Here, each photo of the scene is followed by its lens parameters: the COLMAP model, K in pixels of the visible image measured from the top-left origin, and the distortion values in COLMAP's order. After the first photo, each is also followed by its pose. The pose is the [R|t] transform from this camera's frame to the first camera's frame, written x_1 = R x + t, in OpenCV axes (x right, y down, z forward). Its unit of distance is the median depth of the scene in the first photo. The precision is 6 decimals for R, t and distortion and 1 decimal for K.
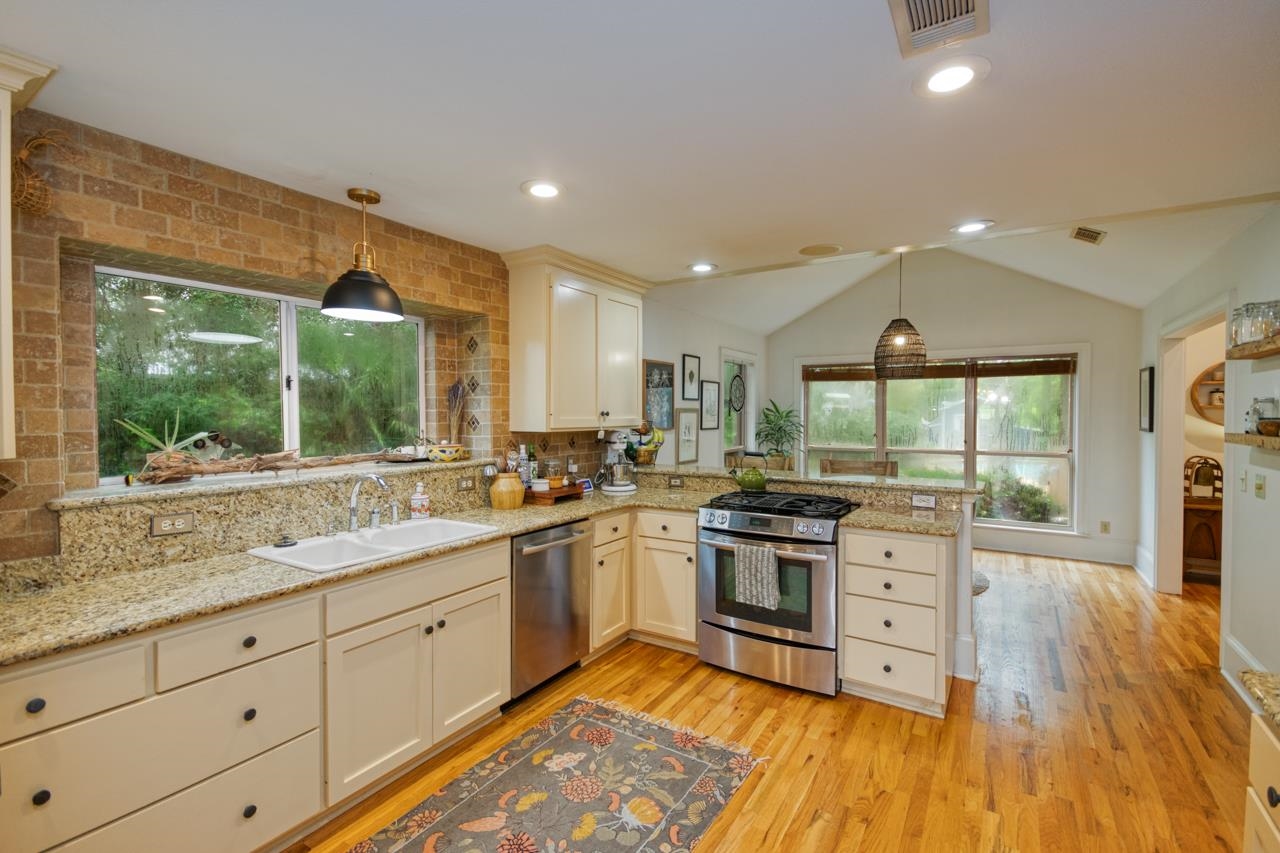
lens RADIAL K [[565.5, 0, 640.0], [0, 565.5, 426.5], [0, 0, 1]] dist [0.010289, 0.000166]
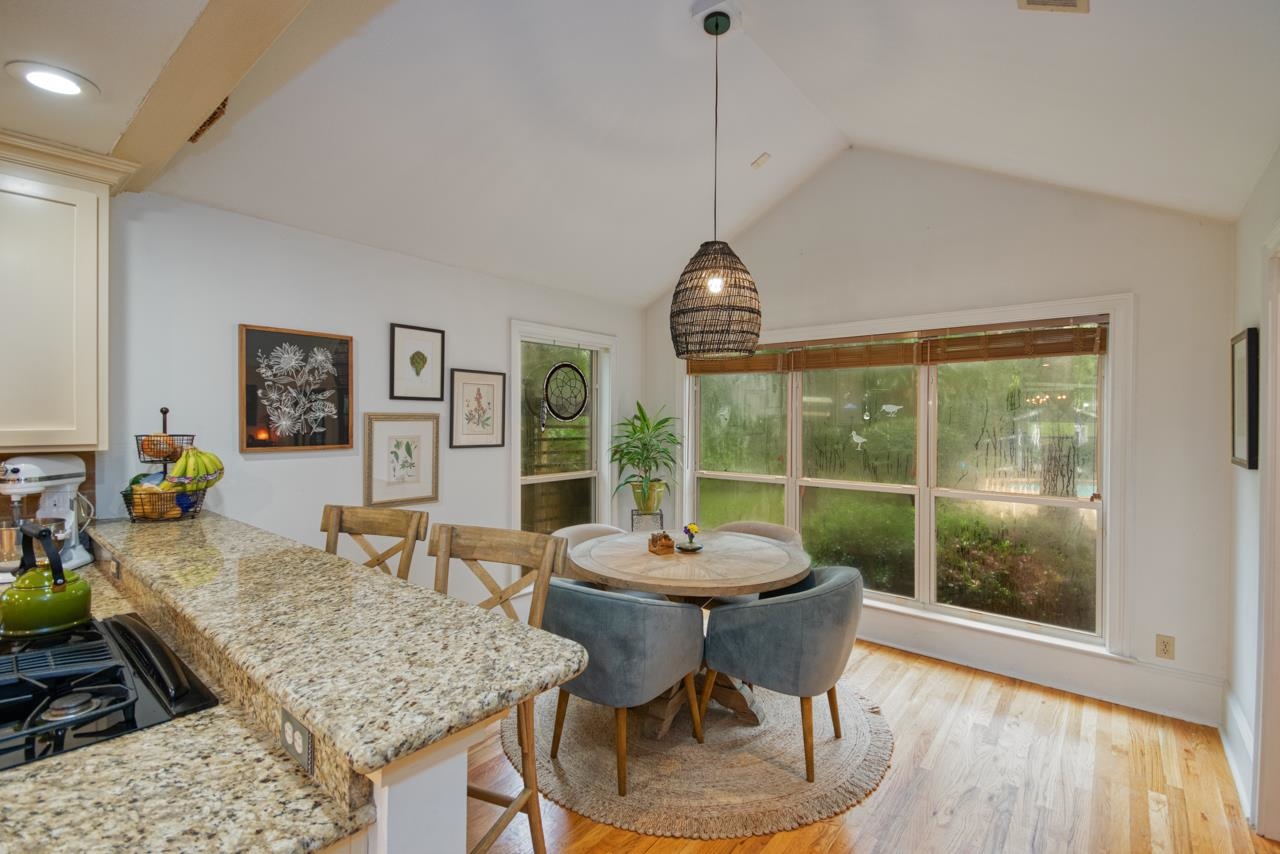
lens RADIAL K [[565.2, 0, 642.1], [0, 565.2, 424.9], [0, 0, 1]] dist [0.026702, -0.013432]
pose [[0.992445, 0.007734, -0.122446, 0.453985], [-0.009766, 0.999824, -0.016006, -0.013523], [0.122300, 0.017081, 0.992346, 0.469667]]
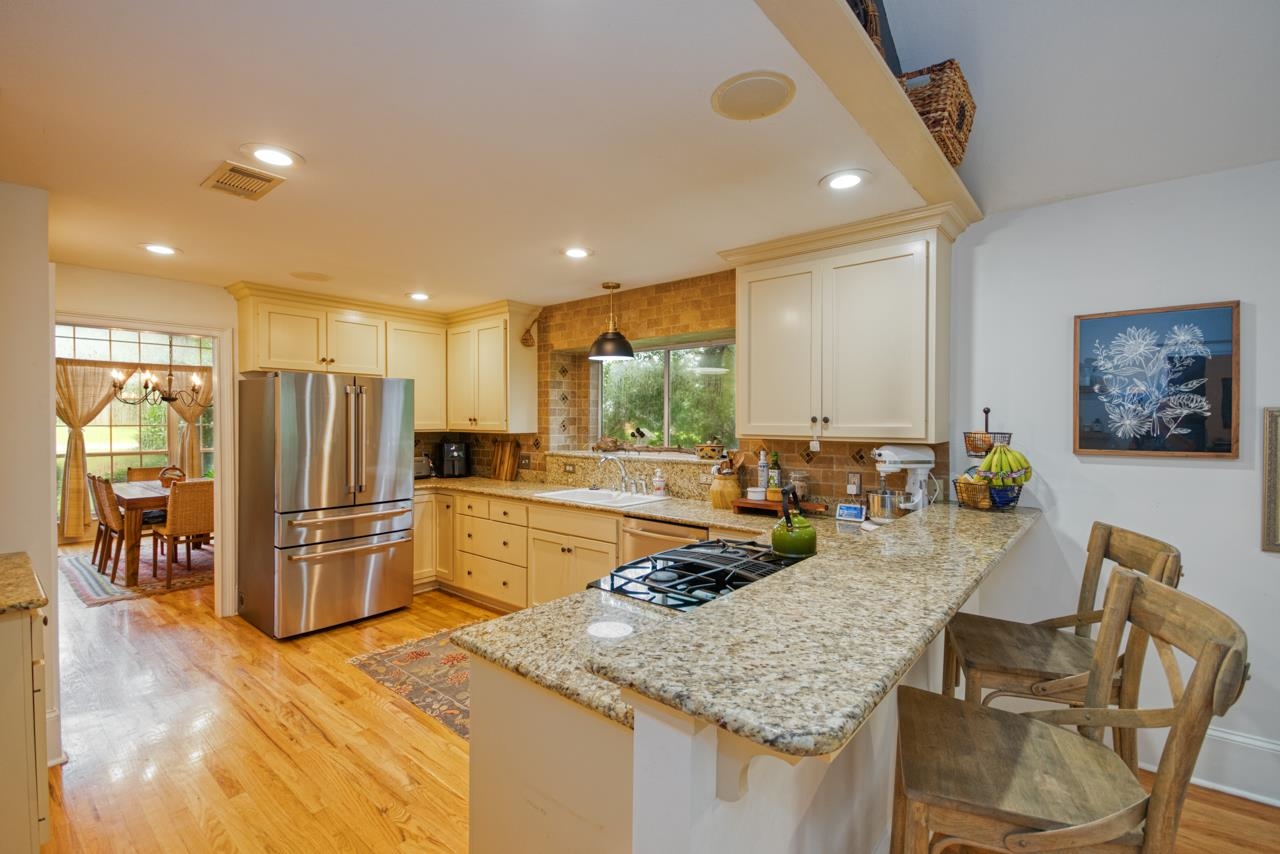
lens RADIAL K [[565.2, 0, 642.1], [0, 565.2, 424.9], [0, 0, 1]] dist [0.026702, -0.013432]
pose [[-0.121724, 0.012169, -0.992489, 0.558803], [-0.024935, 0.999572, 0.015314, -0.016039], [0.992251, 0.026612, -0.121369, 0.644216]]
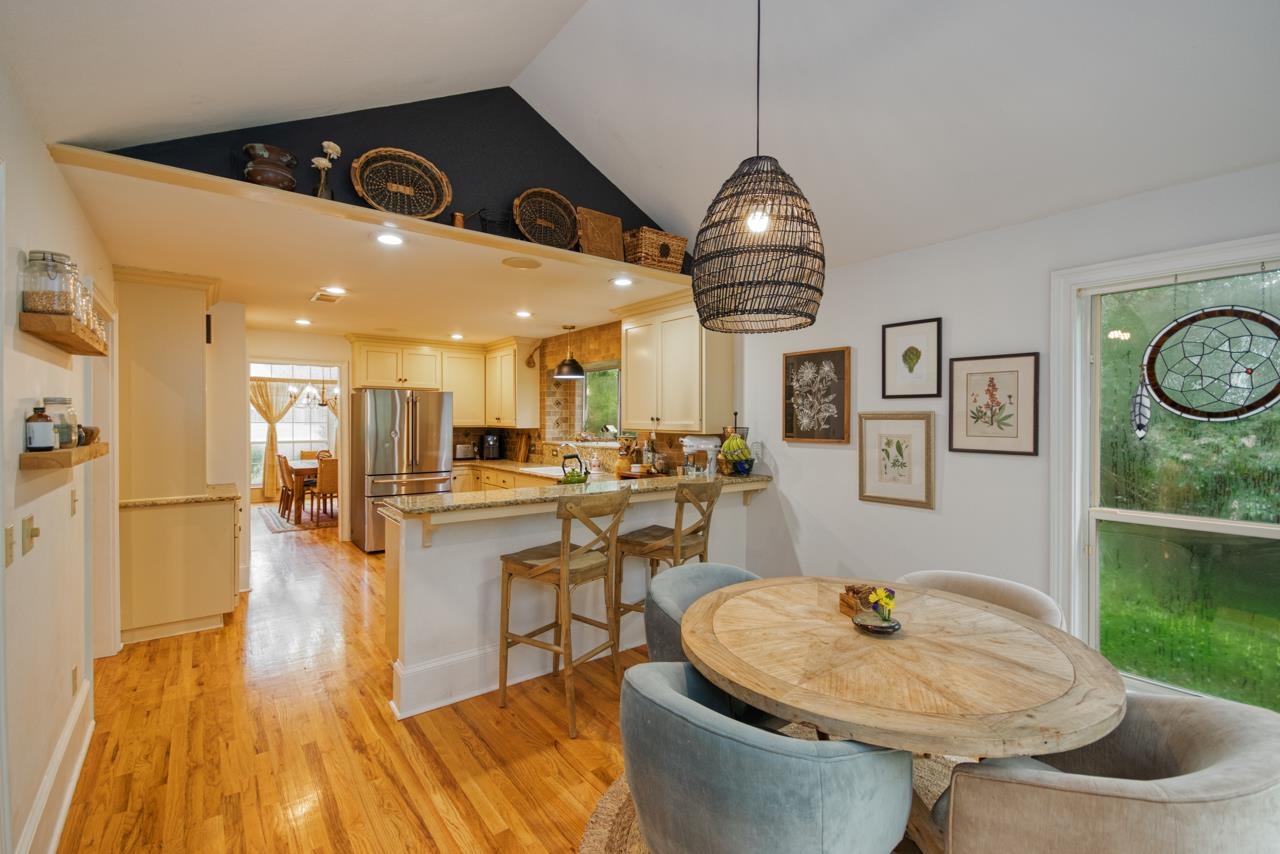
lens RADIAL K [[565.2, 0, 642.1], [0, 565.2, 424.9], [0, 0, 1]] dist [0.026702, -0.013432]
pose [[-0.335615, 0.013860, -0.941897, 0.825231], [-0.023410, 0.999460, 0.023049, -0.028338], [0.941708, 0.029785, -0.335109, 1.044275]]
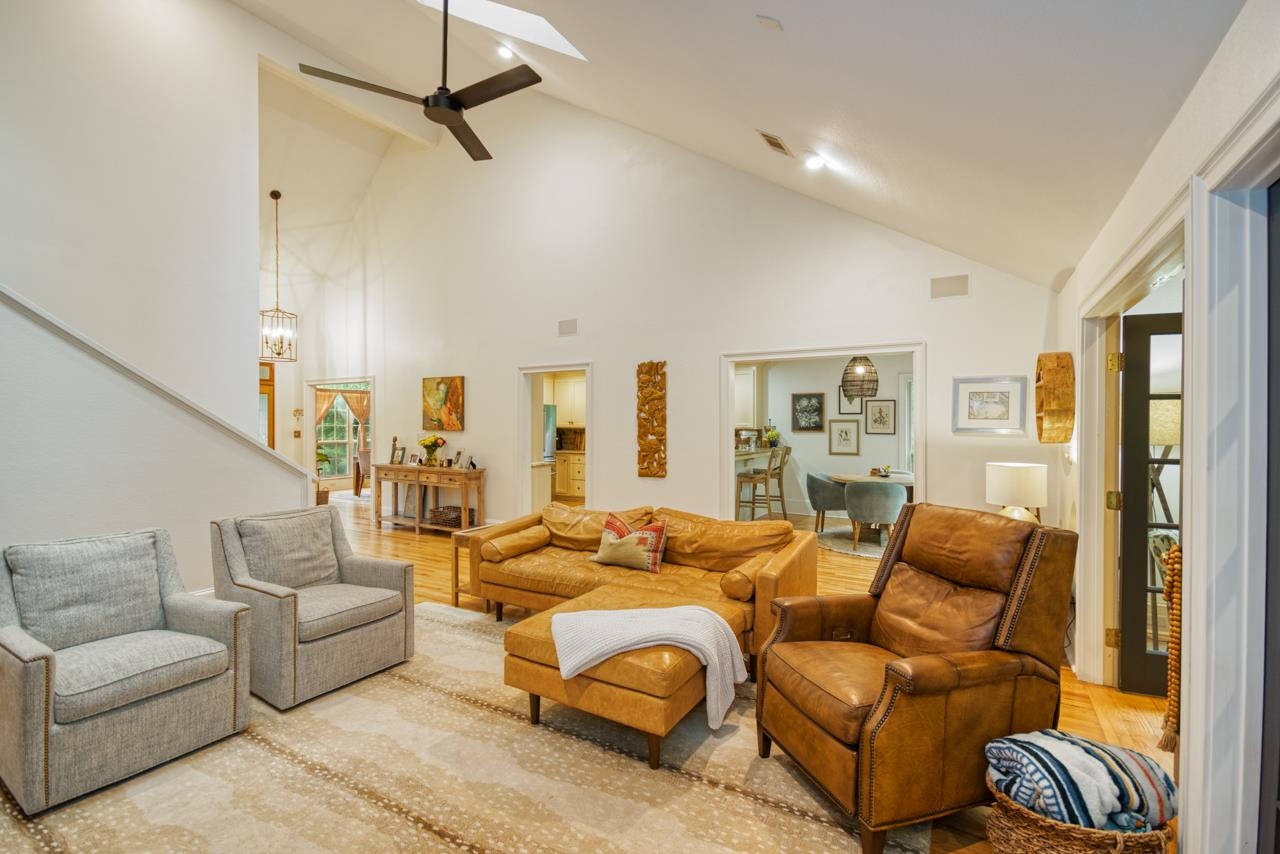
lens RADIAL K [[565.2, 0, 642.1], [0, 565.2, 424.9], [0, 0, 1]] dist [0.026702, -0.013432]
pose [[0.041968, 0.010972, -0.999059, 1.807079], [-0.024405, 0.999653, 0.009953, -0.020557], [0.998821, 0.023964, 0.042221, 0.406787]]
